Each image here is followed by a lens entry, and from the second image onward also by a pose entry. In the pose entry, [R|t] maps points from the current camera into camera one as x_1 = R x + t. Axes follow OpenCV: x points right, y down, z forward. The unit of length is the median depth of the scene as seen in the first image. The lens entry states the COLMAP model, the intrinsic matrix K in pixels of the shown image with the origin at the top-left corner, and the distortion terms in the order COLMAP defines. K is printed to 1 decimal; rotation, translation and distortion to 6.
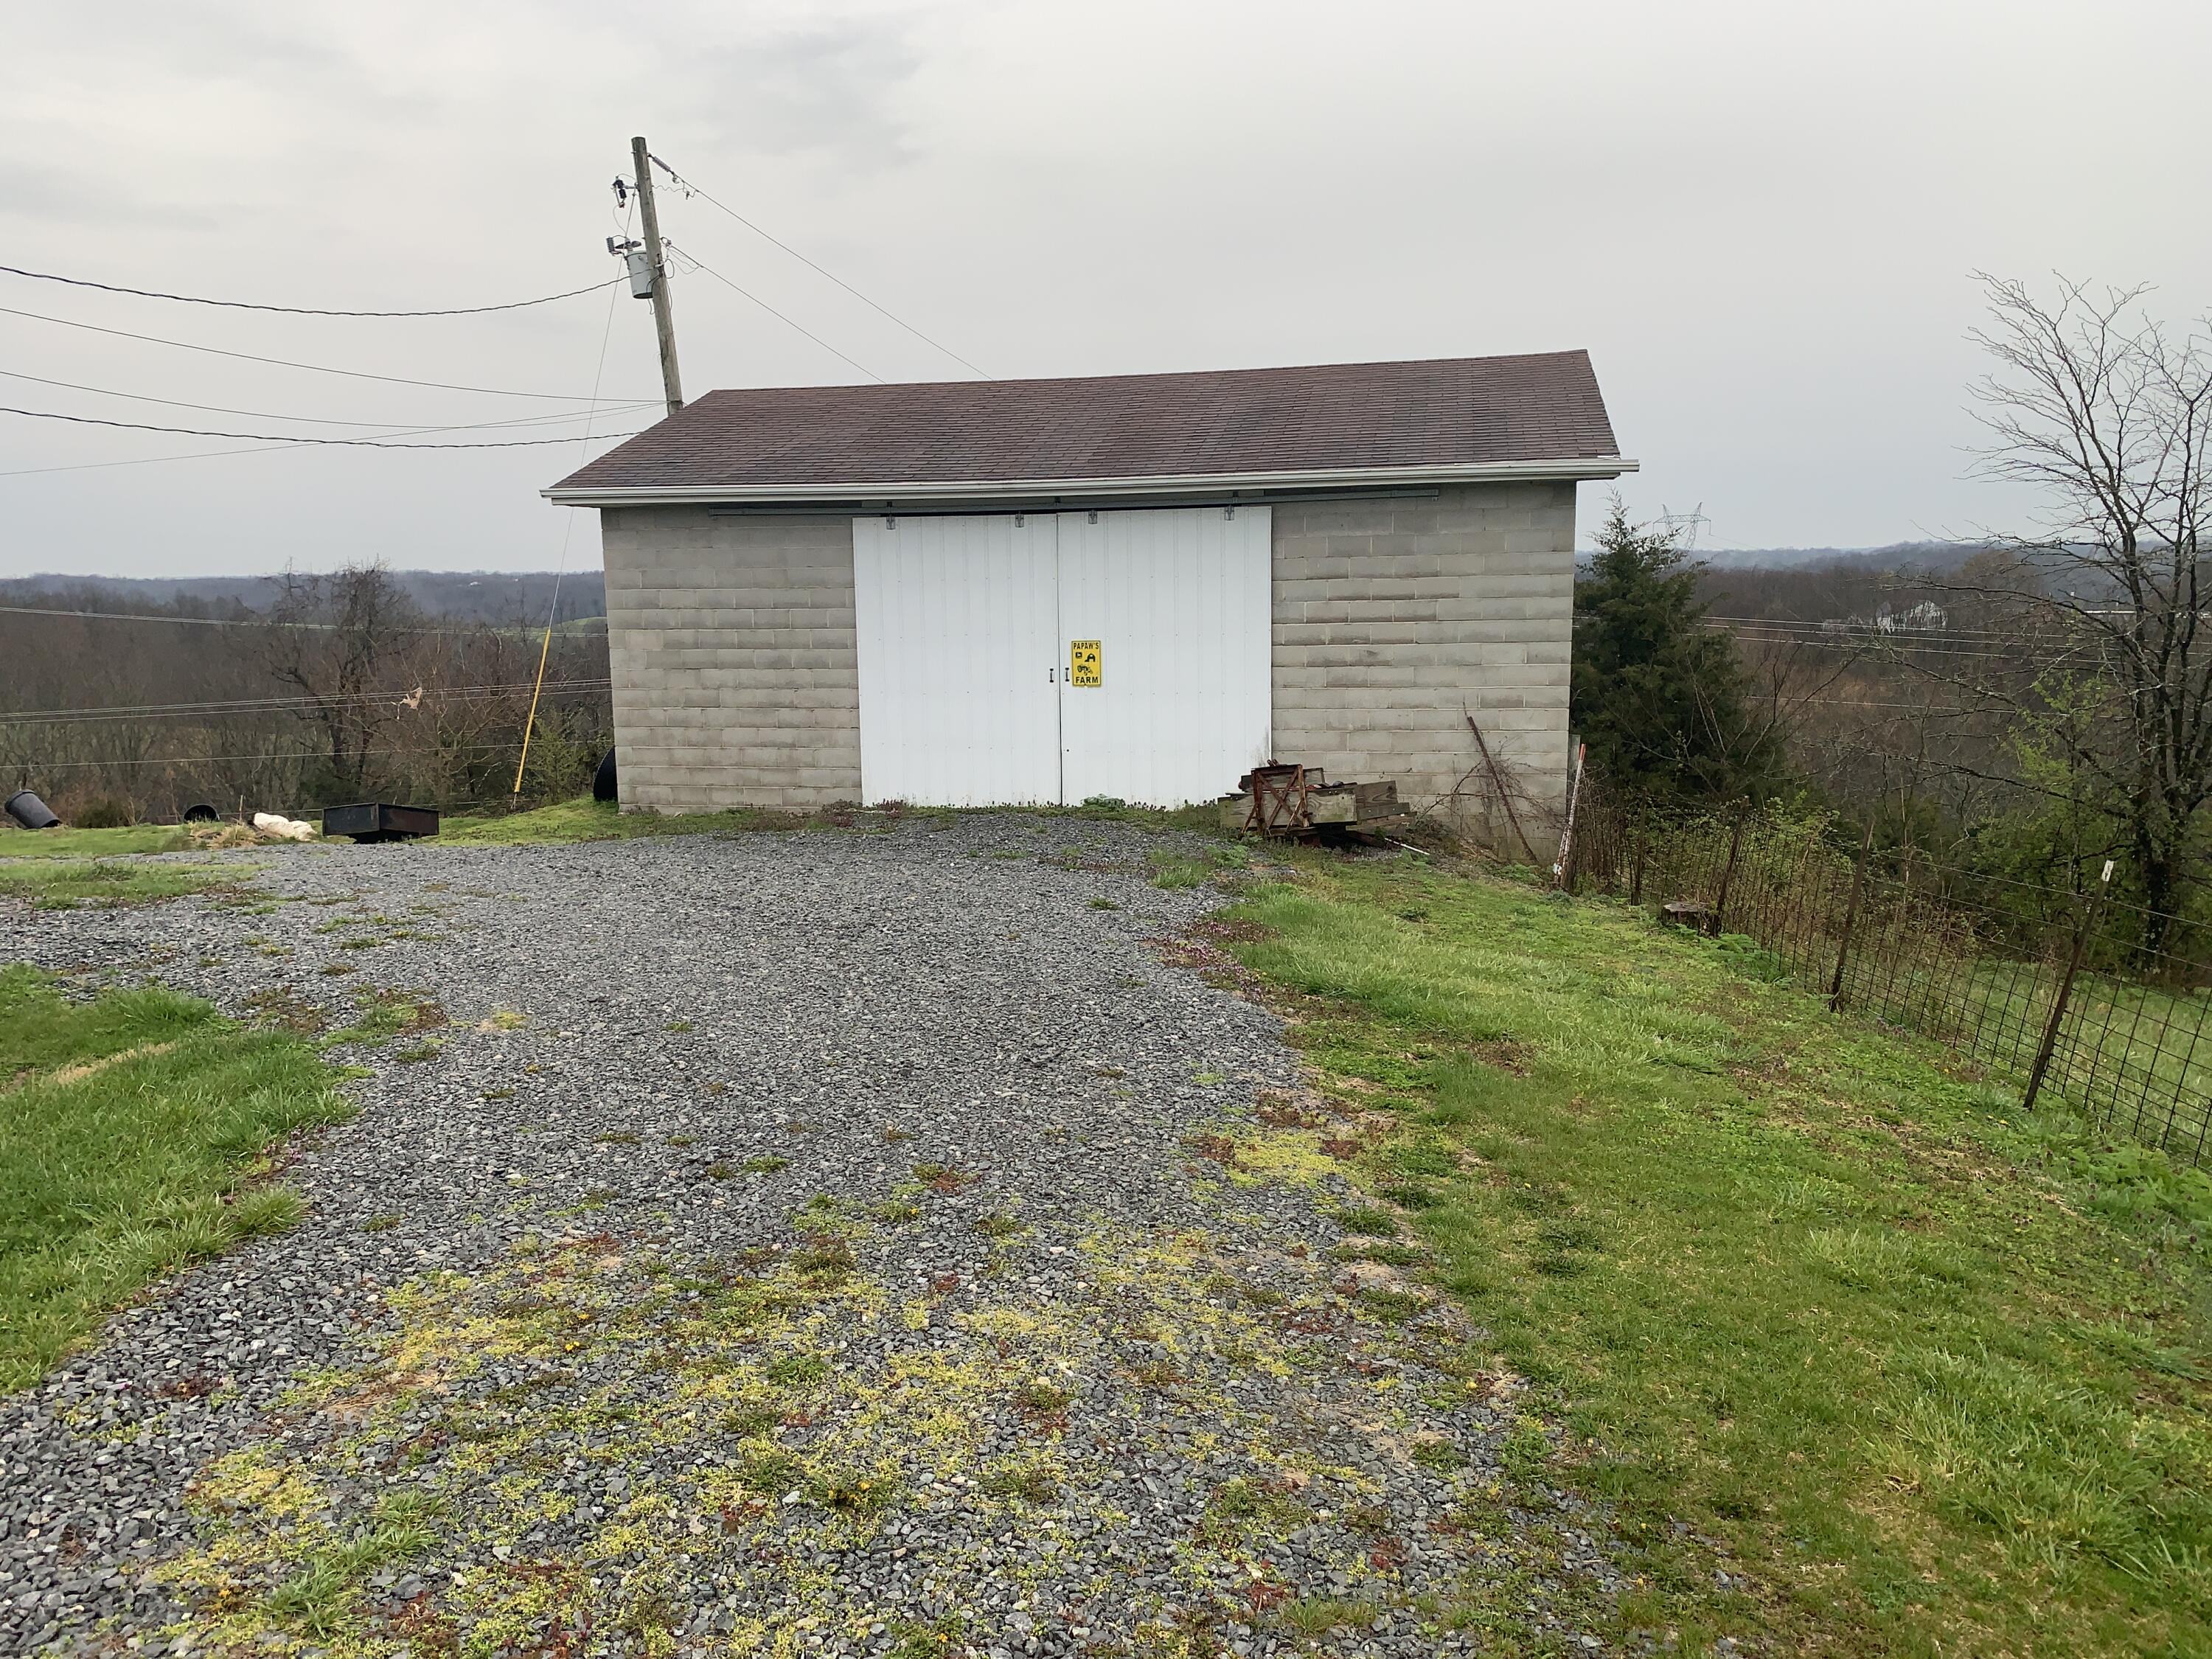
lens RADIAL K [[1718.5, 0, 1111.1], [0, 1718.5, 834.4], [0, 0, 1]] dist [0.119030, -0.000882]
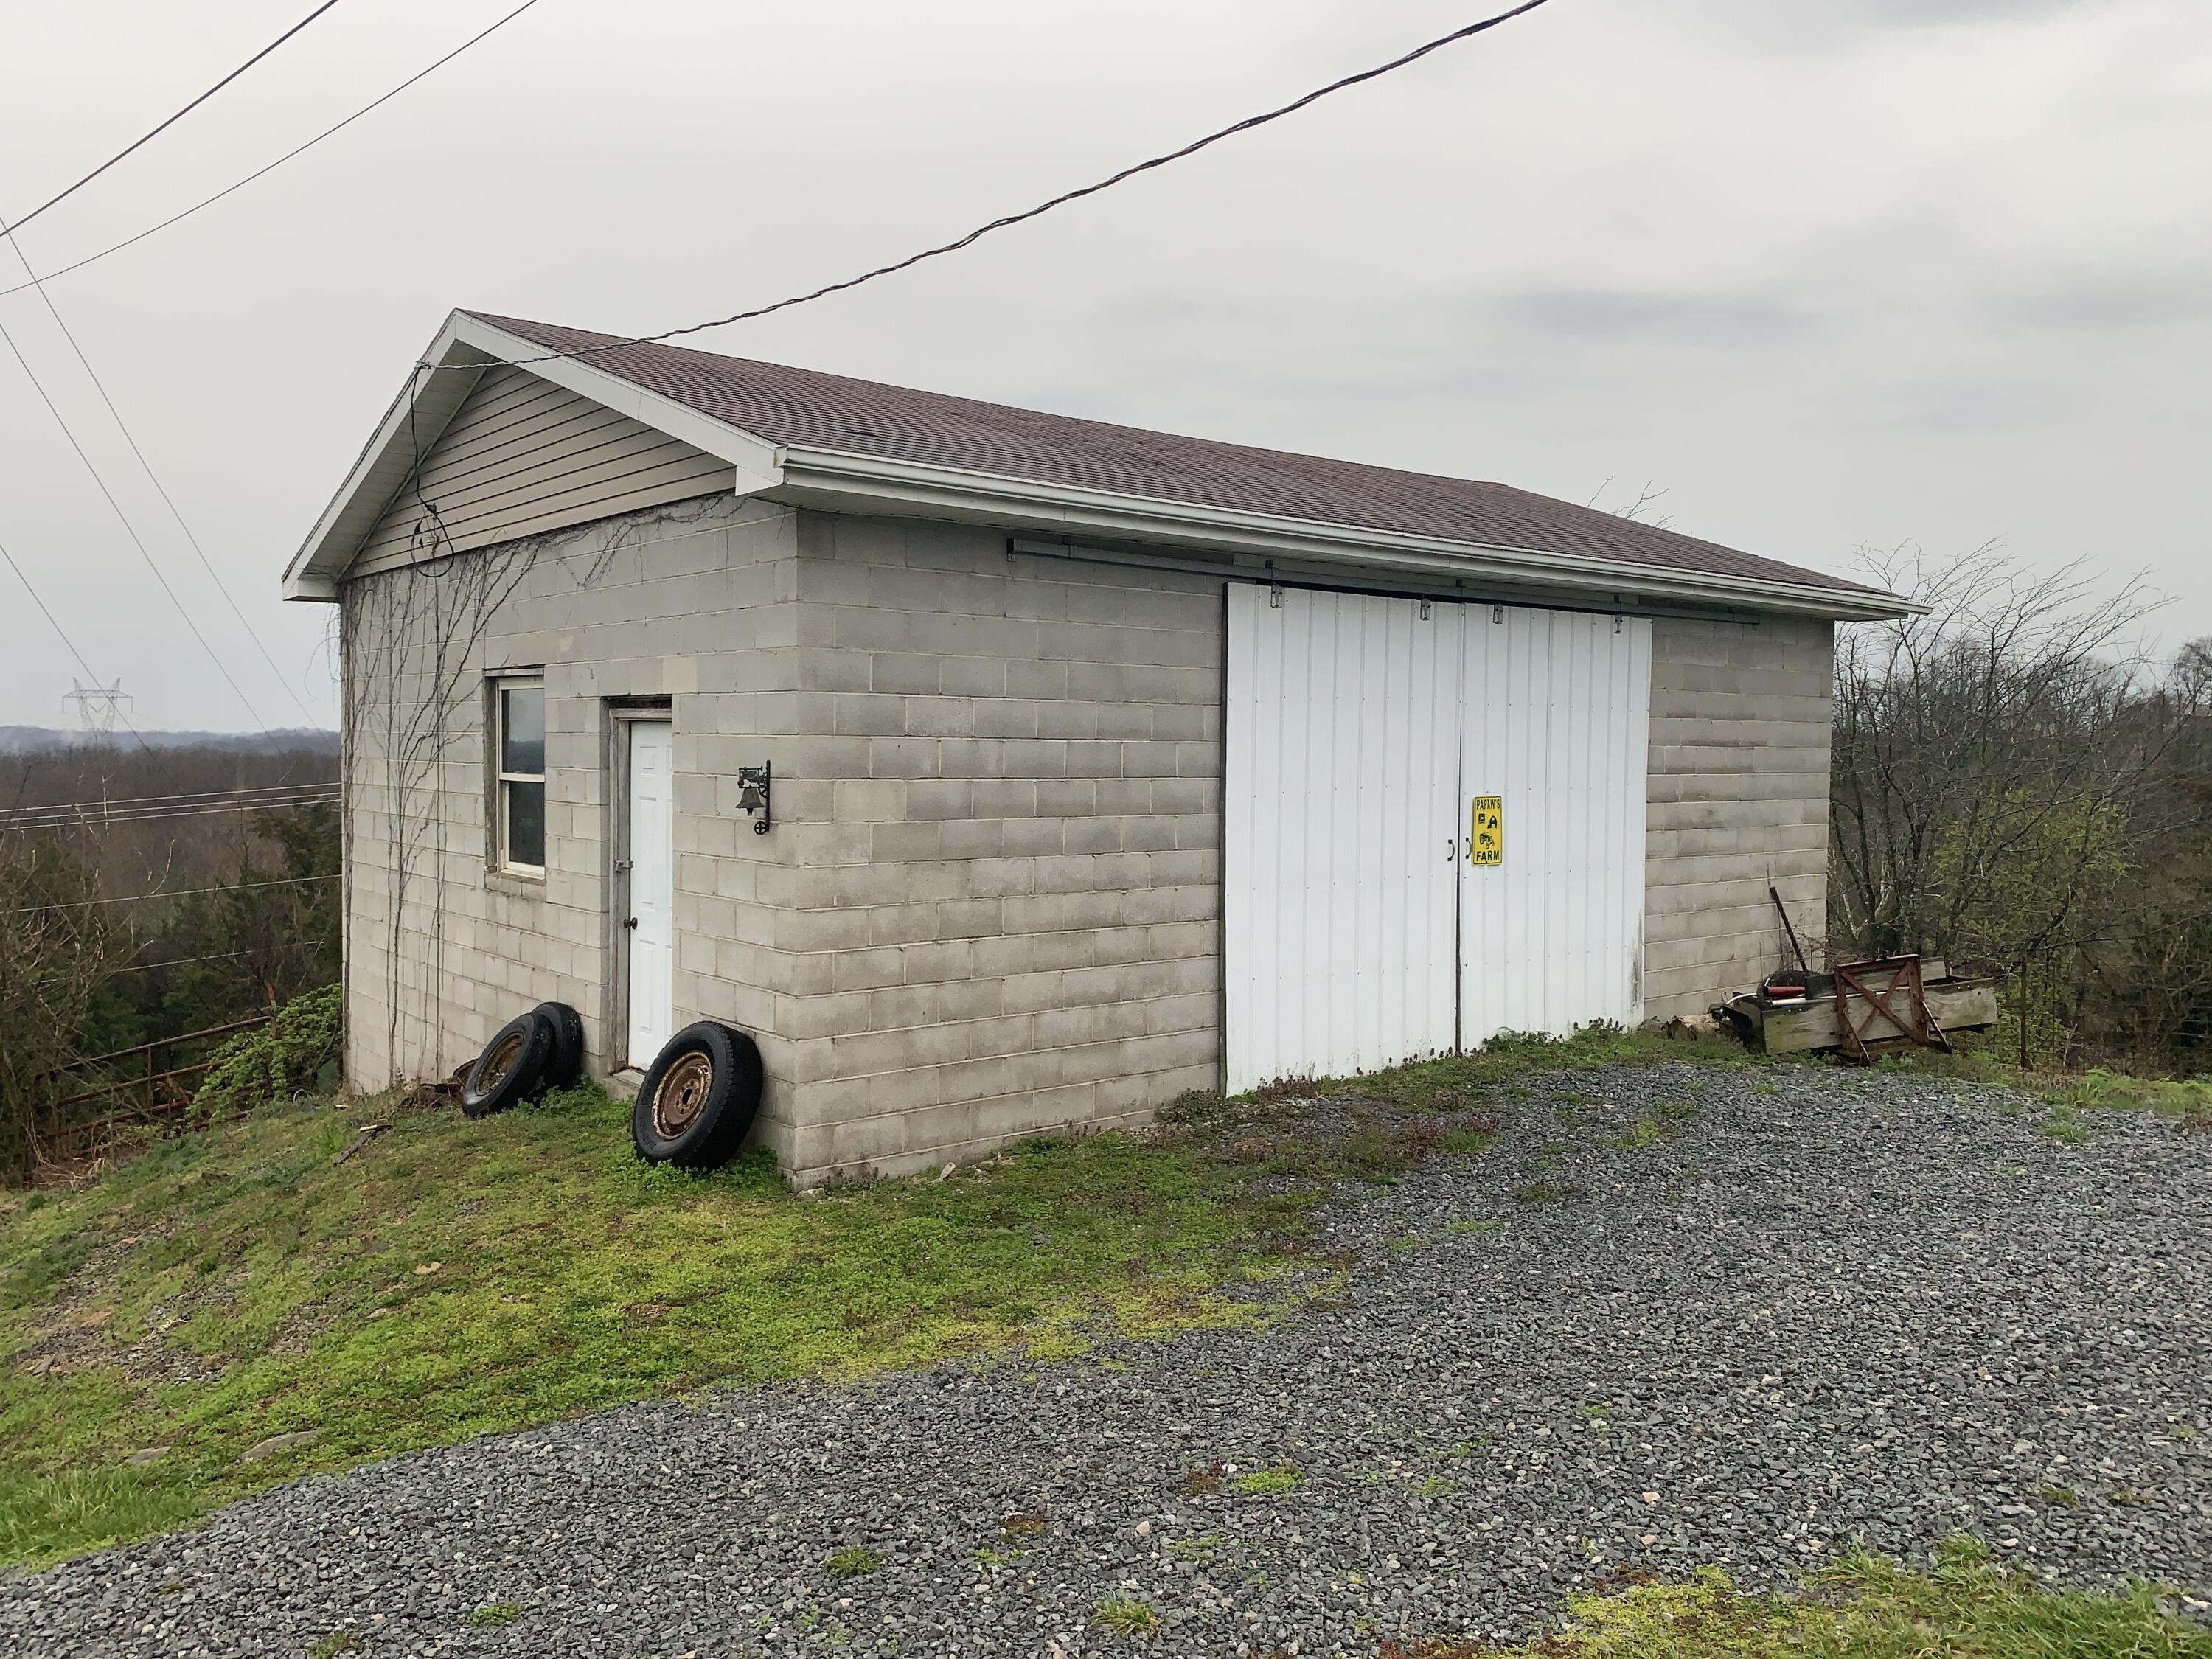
lens RADIAL K [[1718.5, 0, 1105.3], [0, 1718.5, 827.1], [0, 0, 1]] dist [0.119030, -0.000882]
pose [[0.601972, -0.012700, 0.798416, -0.606629], [0.101402, 0.992995, -0.060657, -0.072052], [-0.792053, 0.117475, 0.599043, 0.686055]]
